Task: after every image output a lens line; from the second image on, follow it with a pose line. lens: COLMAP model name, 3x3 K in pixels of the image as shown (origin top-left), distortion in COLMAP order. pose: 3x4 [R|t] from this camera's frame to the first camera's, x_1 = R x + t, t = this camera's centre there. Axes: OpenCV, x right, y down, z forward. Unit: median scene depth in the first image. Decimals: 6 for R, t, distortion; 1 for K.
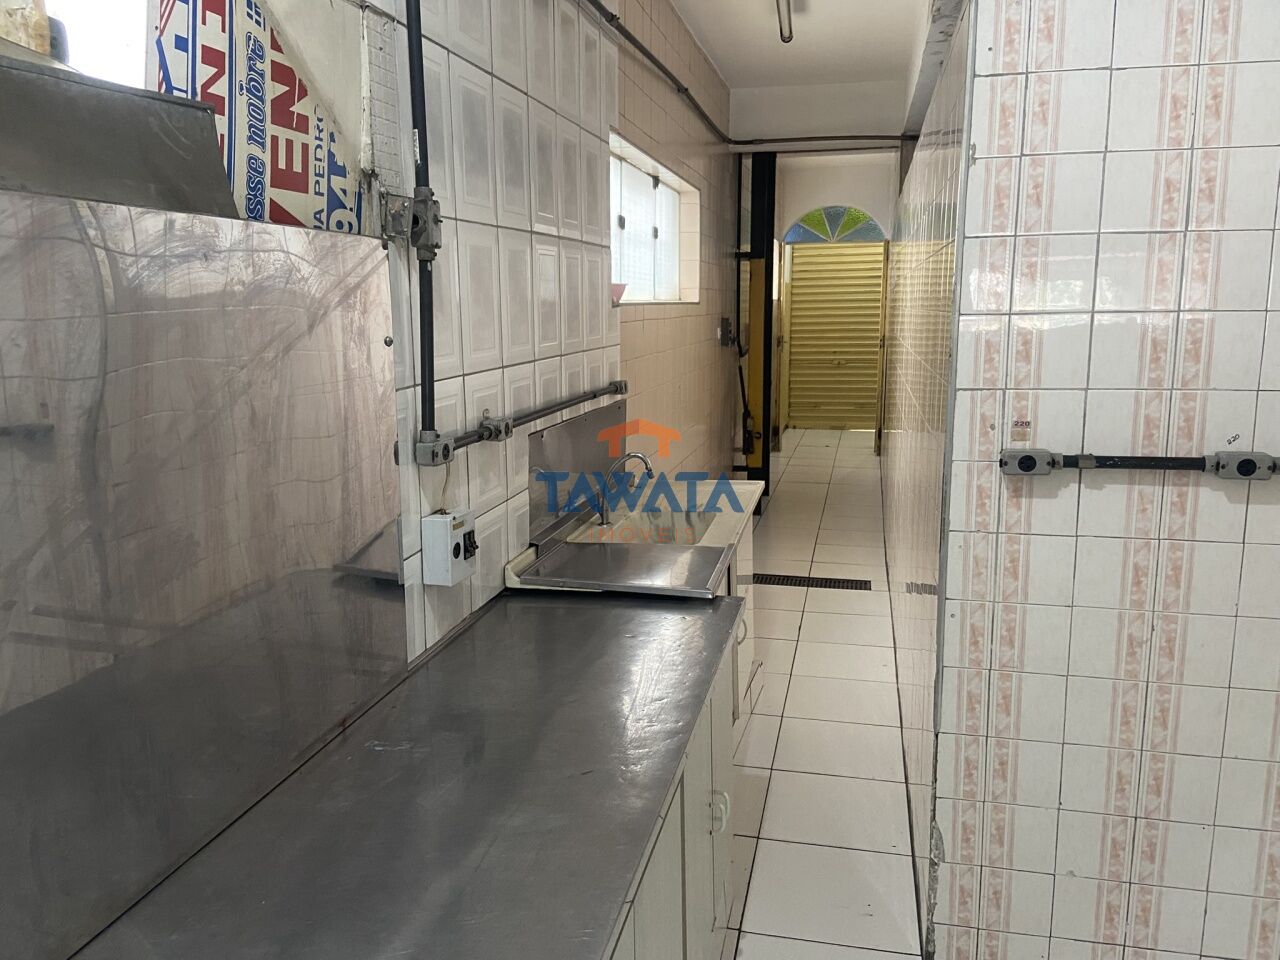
lens RADIAL K [[961.8, 0, 645.1], [0, 961.8, 463.6], [0, 0, 1]] dist [0.123423, -0.142825]
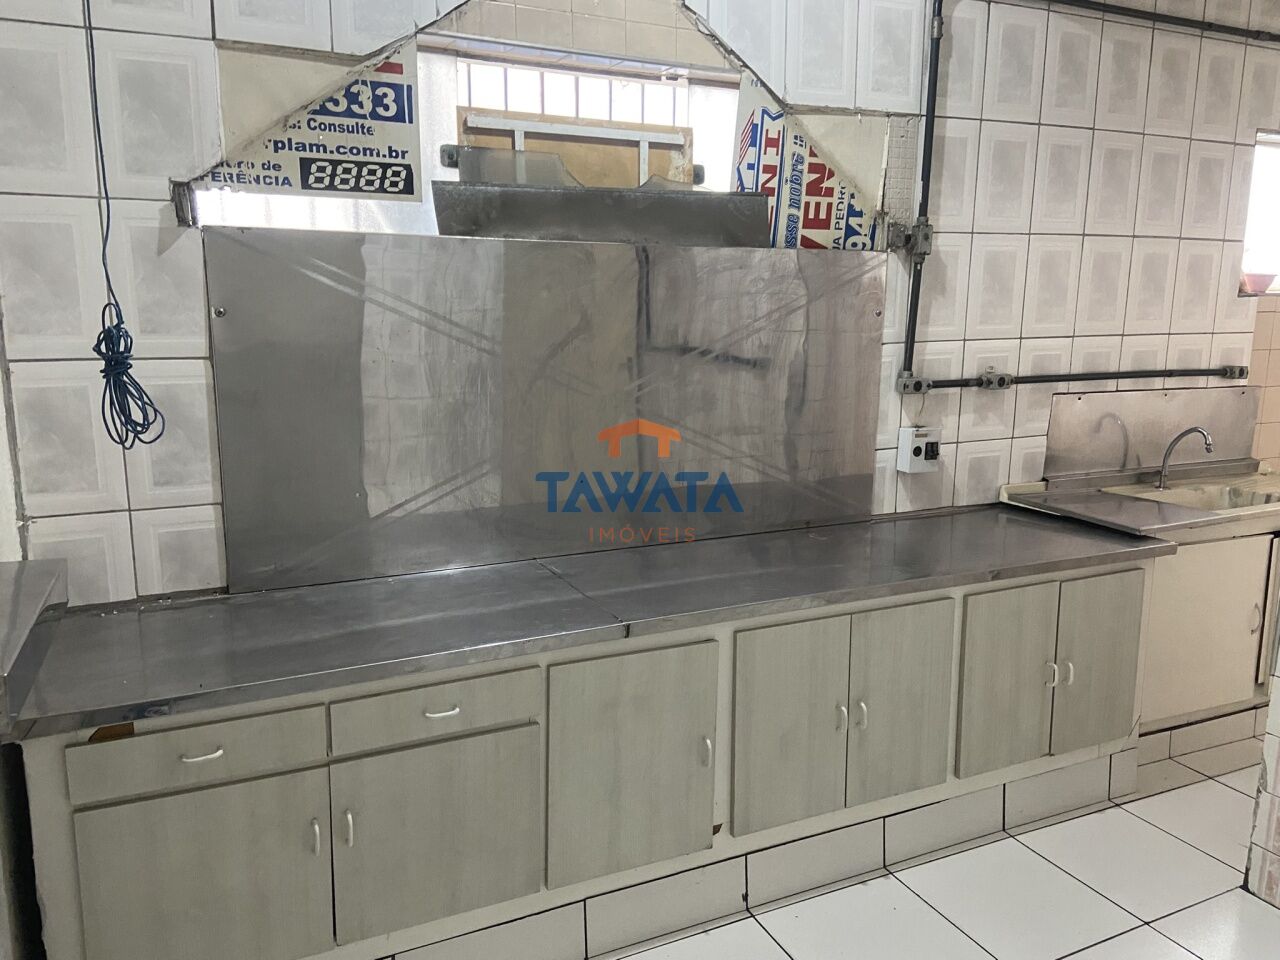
lens RADIAL K [[961.8, 0, 649.7], [0, 961.8, 476.4], [0, 0, 1]] dist [0.123423, -0.142825]
pose [[0.611458, 0.152983, -0.776347, 0.910929], [-0.142385, 0.986390, 0.082230, 0.075575], [0.778361, 0.060260, 0.624918, -0.359499]]
